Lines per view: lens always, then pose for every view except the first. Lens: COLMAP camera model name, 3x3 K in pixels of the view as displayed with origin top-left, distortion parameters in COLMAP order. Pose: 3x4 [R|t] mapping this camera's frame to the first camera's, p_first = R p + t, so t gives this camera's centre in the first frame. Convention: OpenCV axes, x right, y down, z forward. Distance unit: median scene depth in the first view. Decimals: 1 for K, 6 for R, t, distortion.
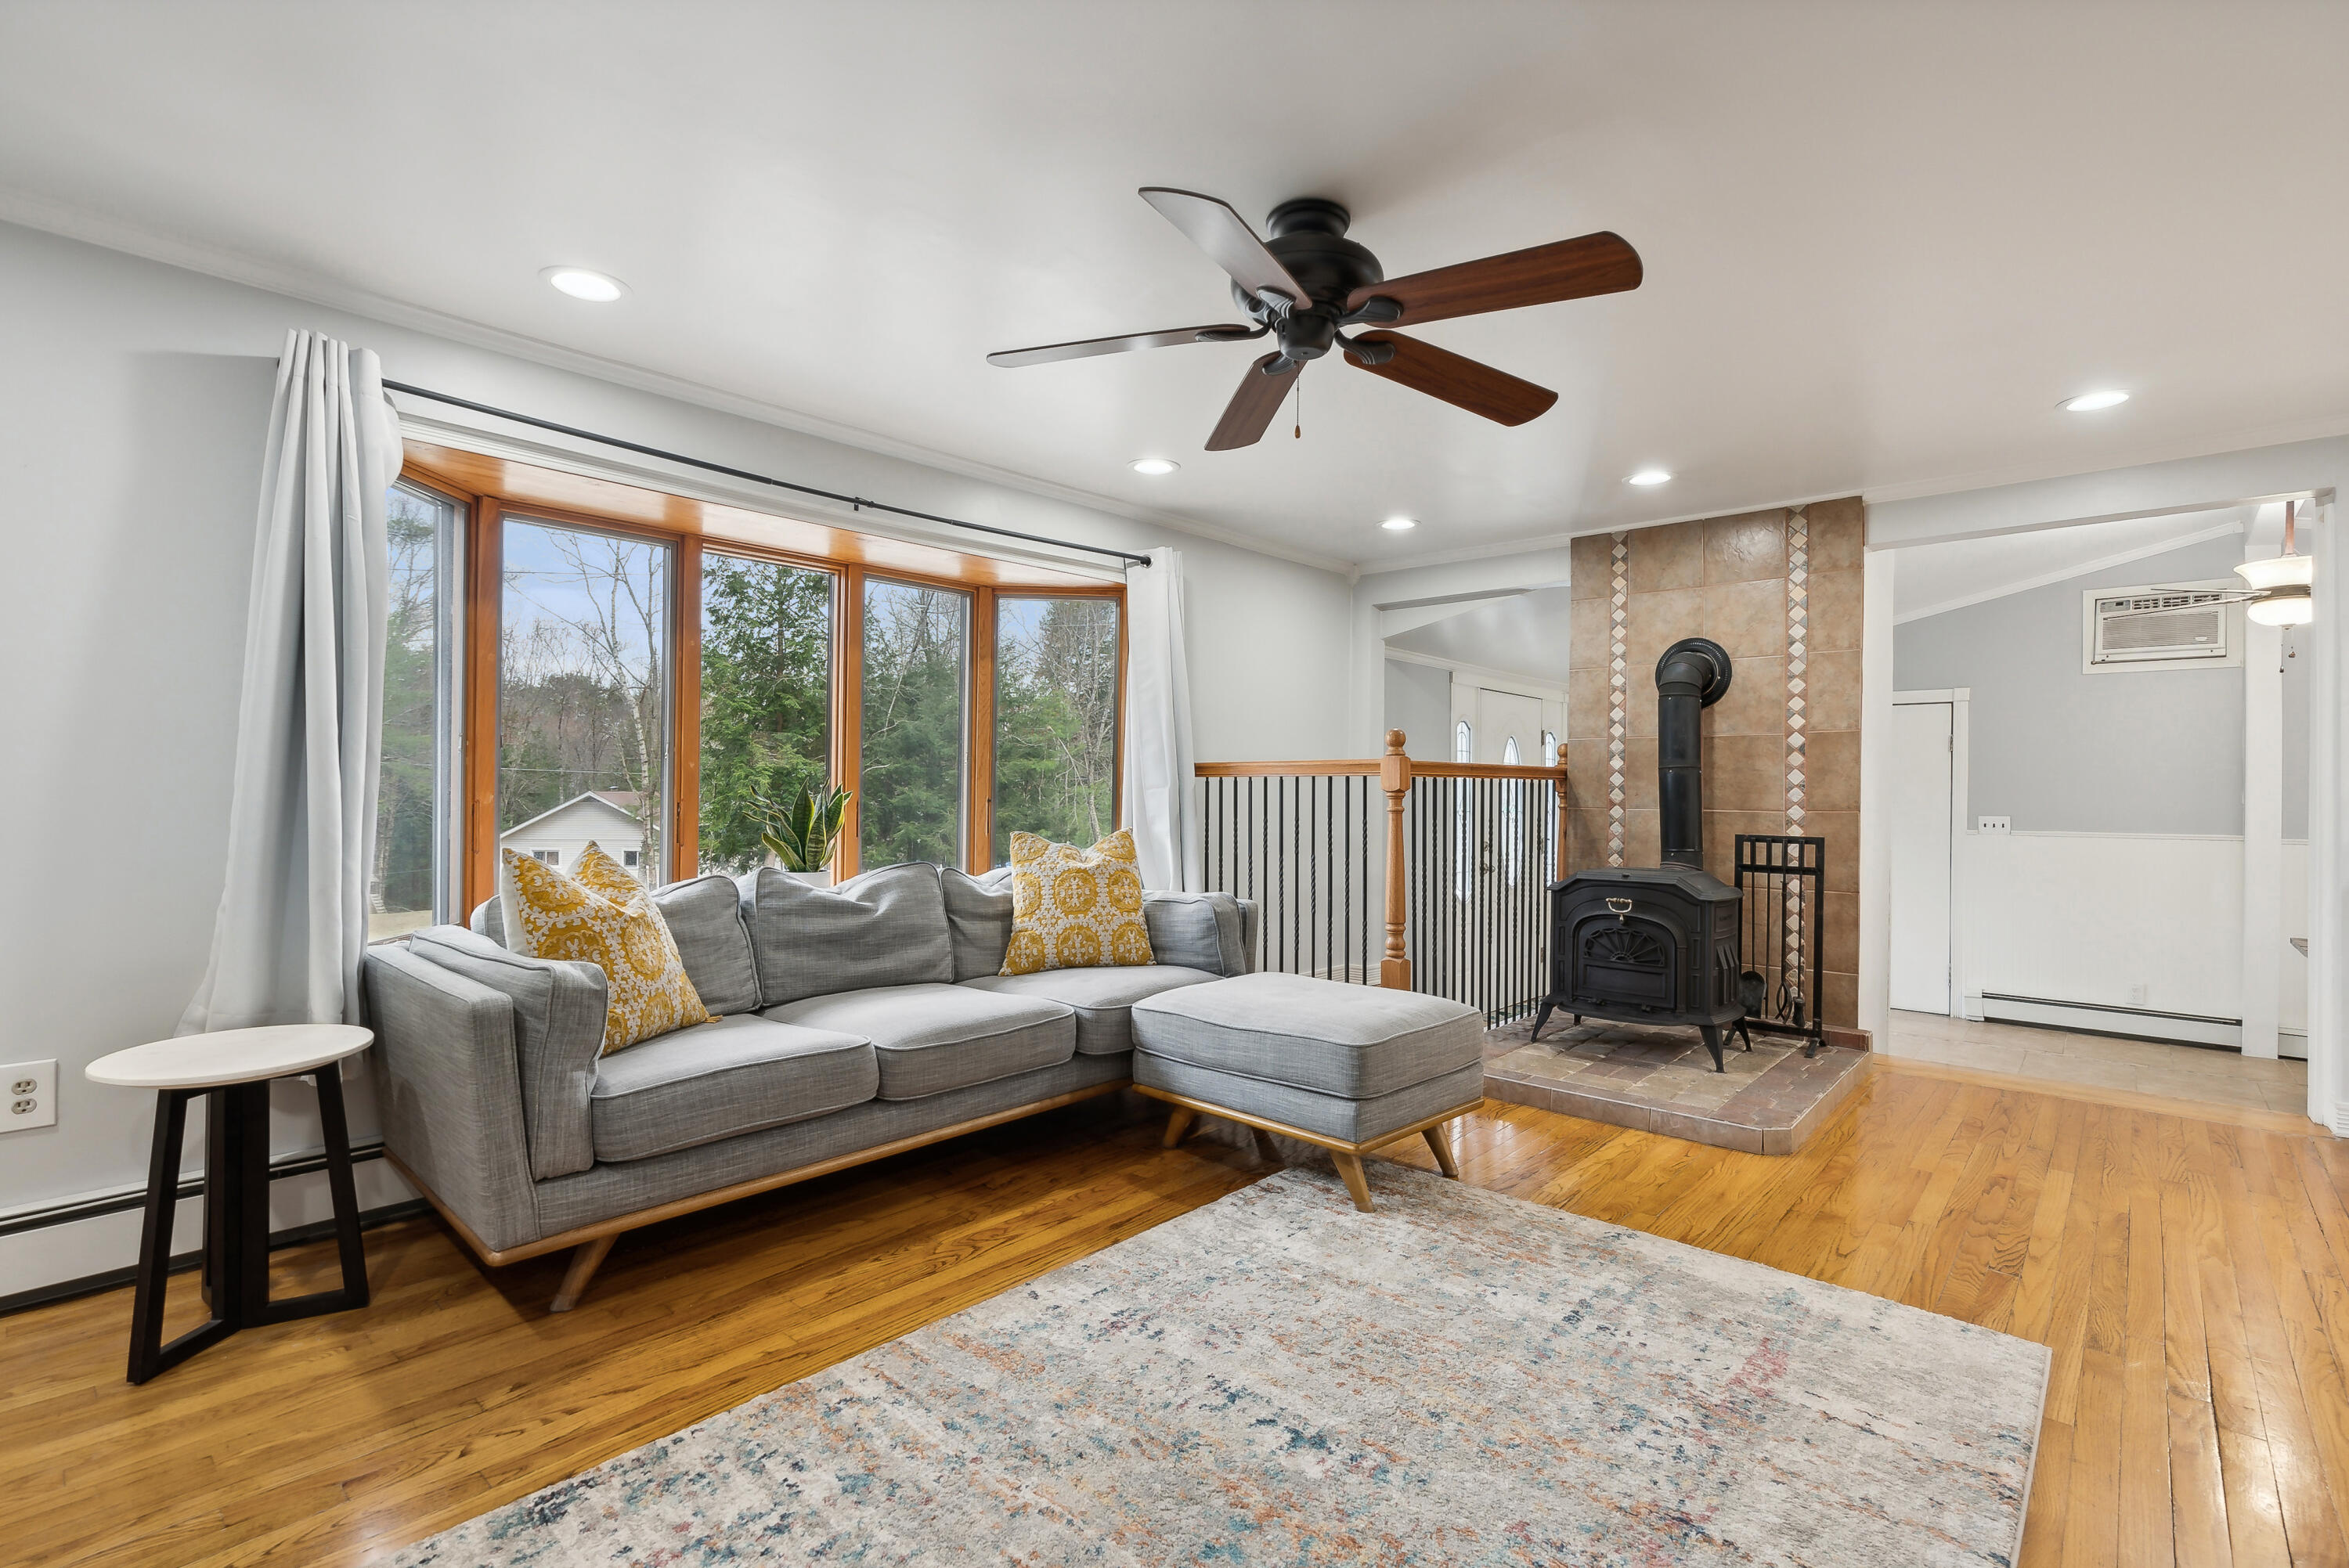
lens RADIAL K [[1076.6, 0, 1195.4], [0, 1076.6, 787.3], [0, 0, 1]] dist [-0.003189, -0.000217]
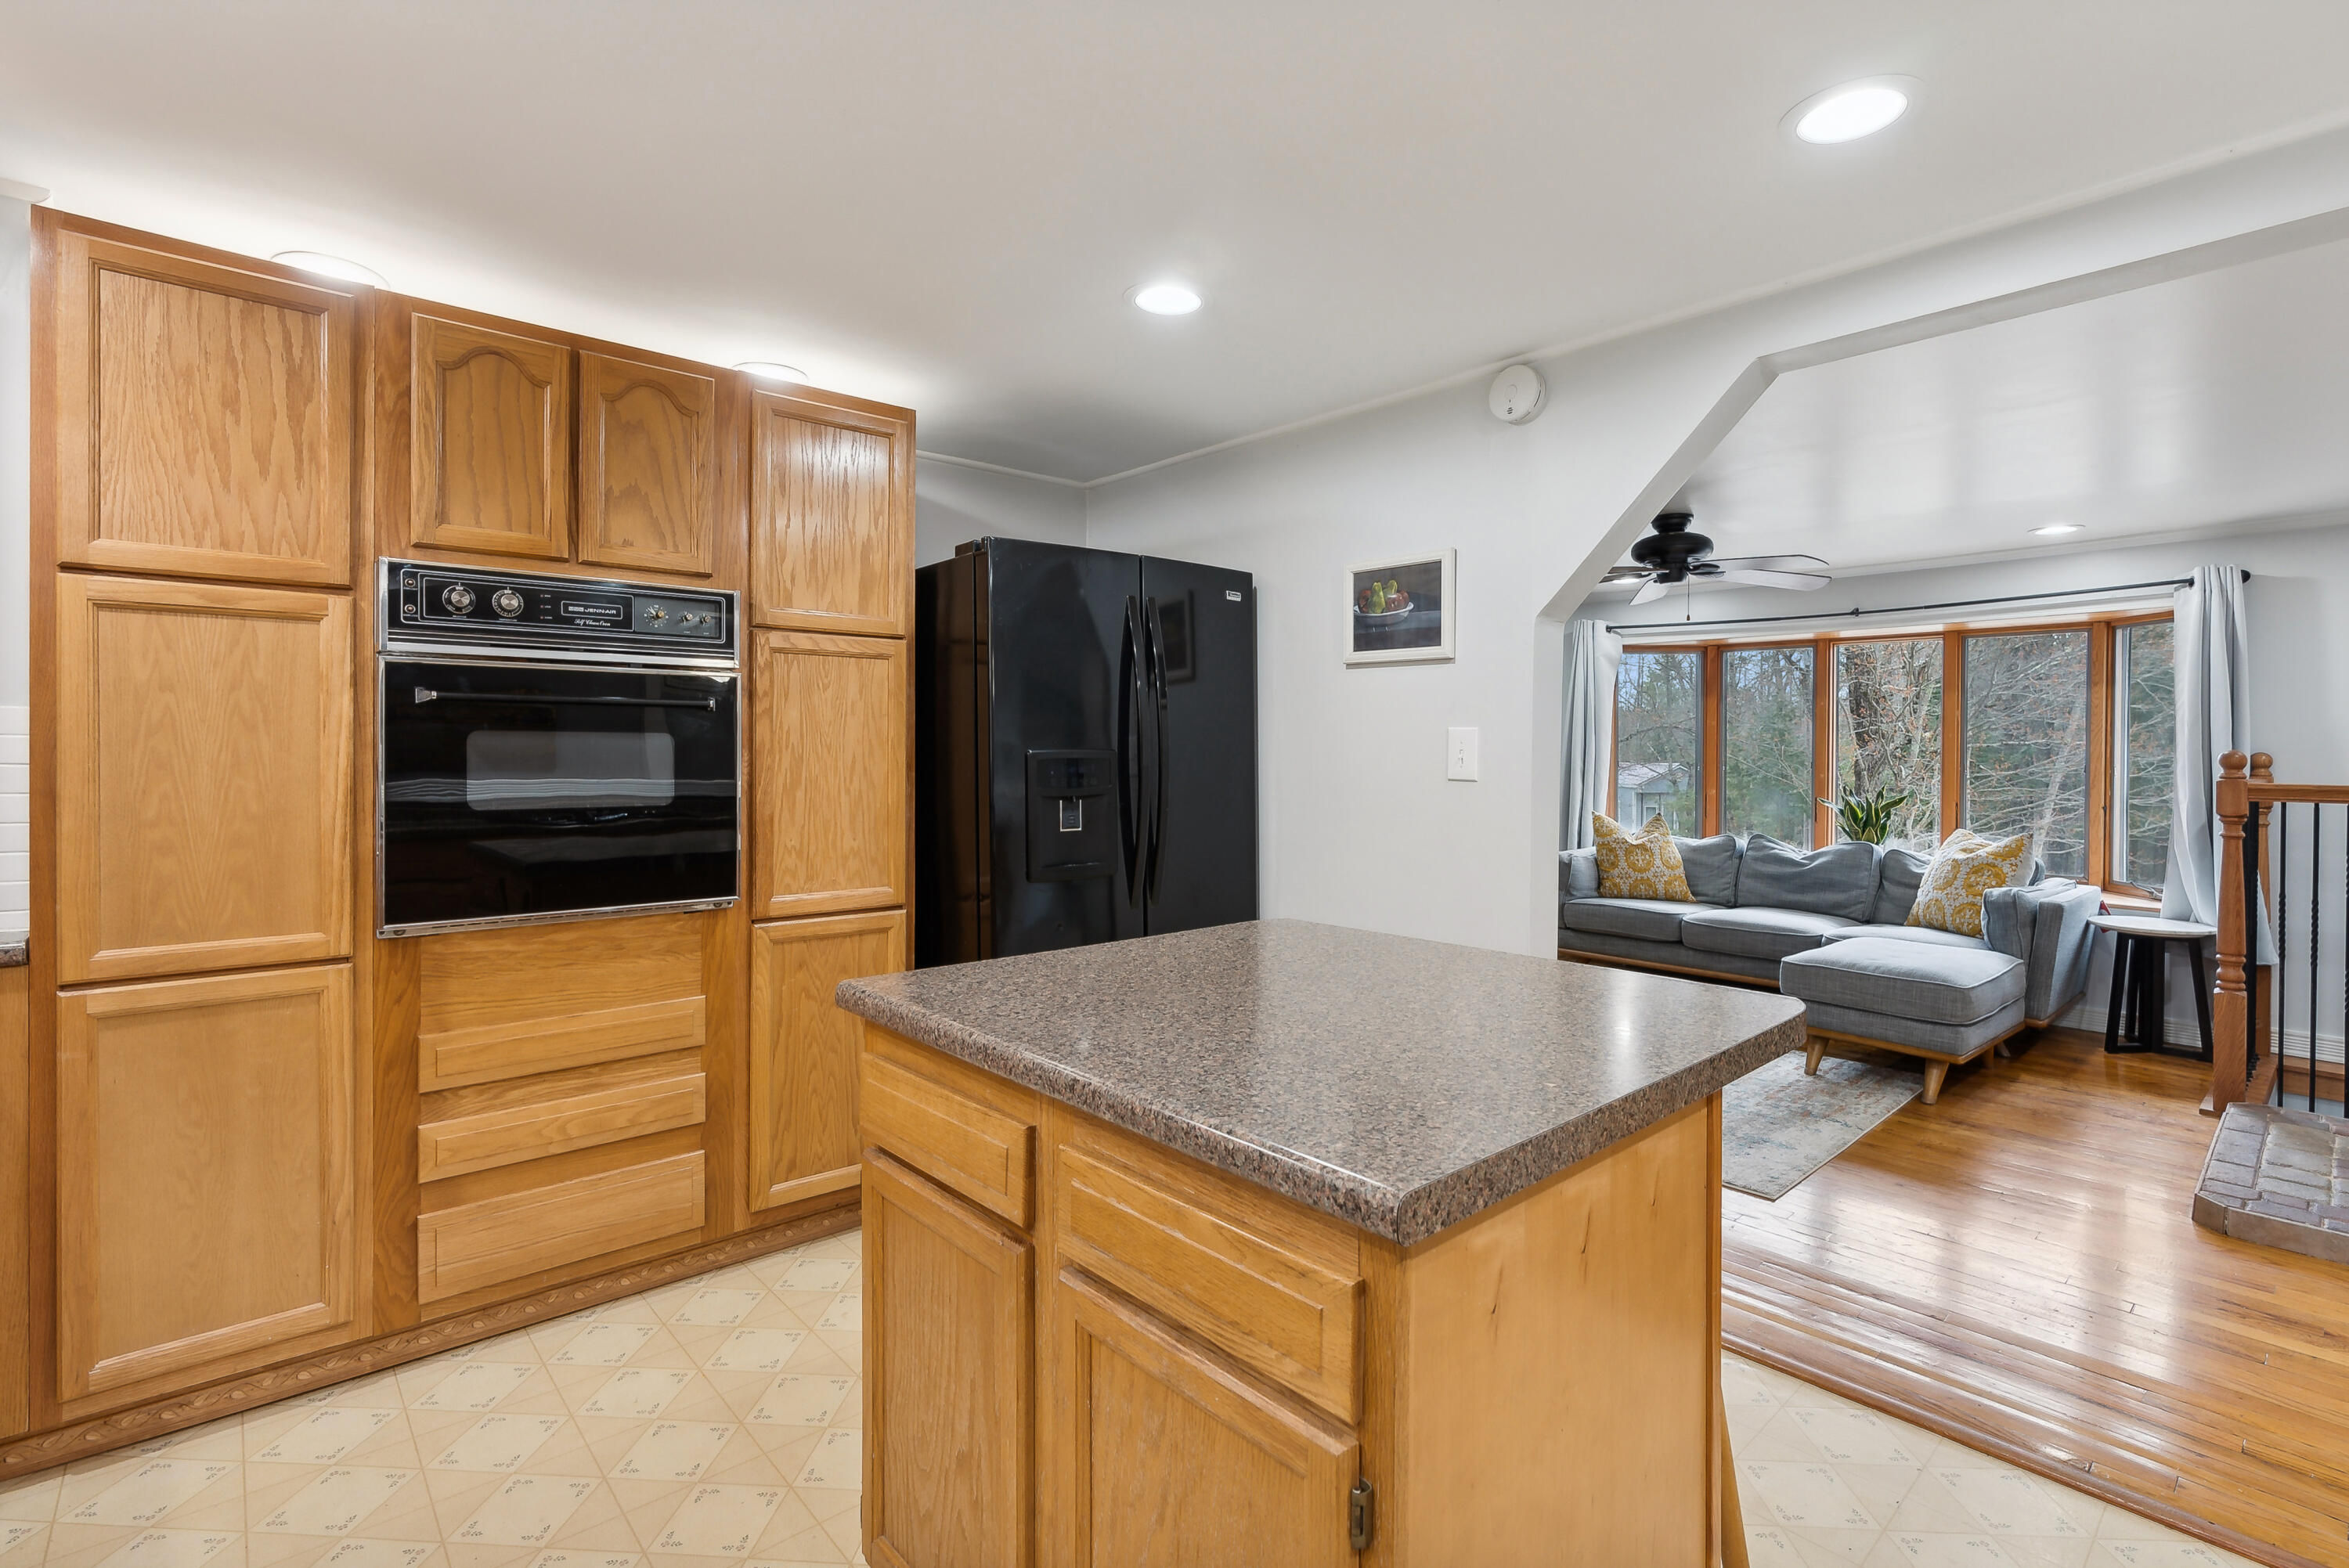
lens RADIAL K [[1089.6, 0, 1185.8], [0, 1089.6, 752.1], [0, 0, 1]] dist [-0.002412, 0.000531]
pose [[-0.110574, -0.000379, -0.993868, 1.190158], [-0.006317, 0.999980, 0.000321, -0.045735], [0.993848, 0.006314, -0.110574, 0.174994]]
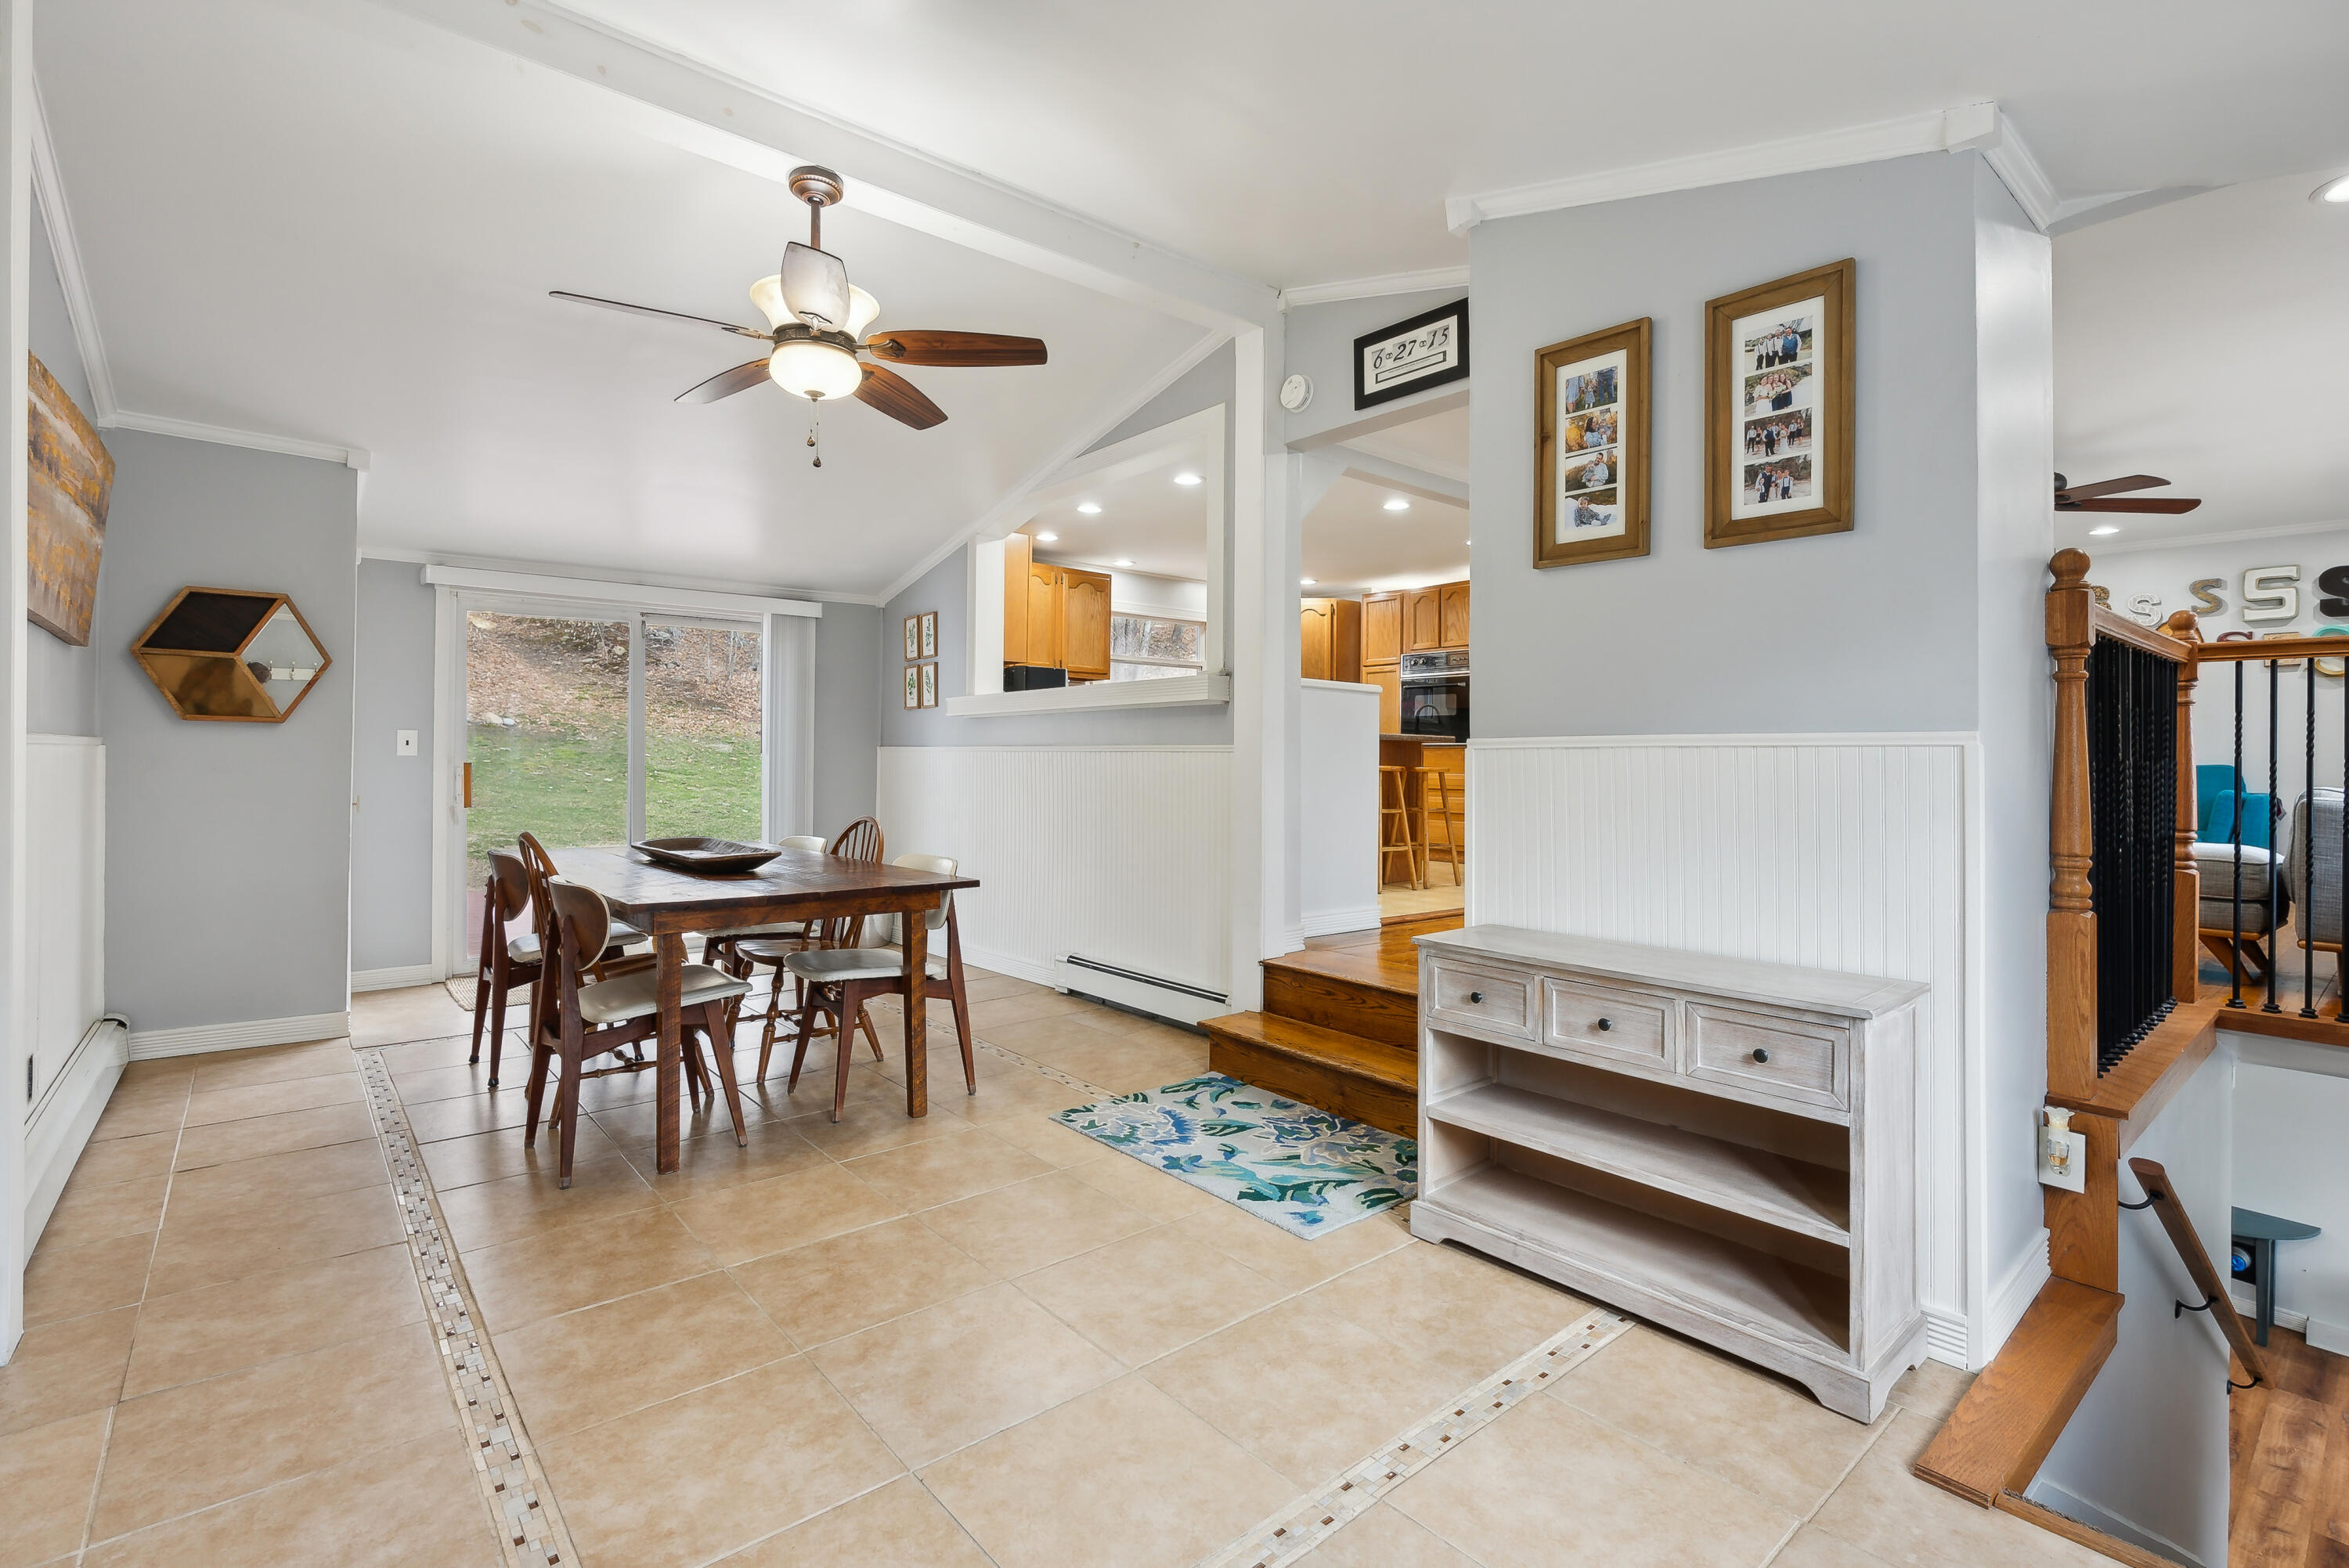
lens RADIAL K [[1089.6, 0, 1185.8], [0, 1089.6, 752.1], [0, 0, 1]] dist [-0.002412, 0.000531]
pose [[-0.988687, -0.014281, 0.149311, 0.819898], [-0.015464, 0.999858, -0.006765, 0.076926], [-0.149193, -0.008997, -0.988767, 1.913270]]
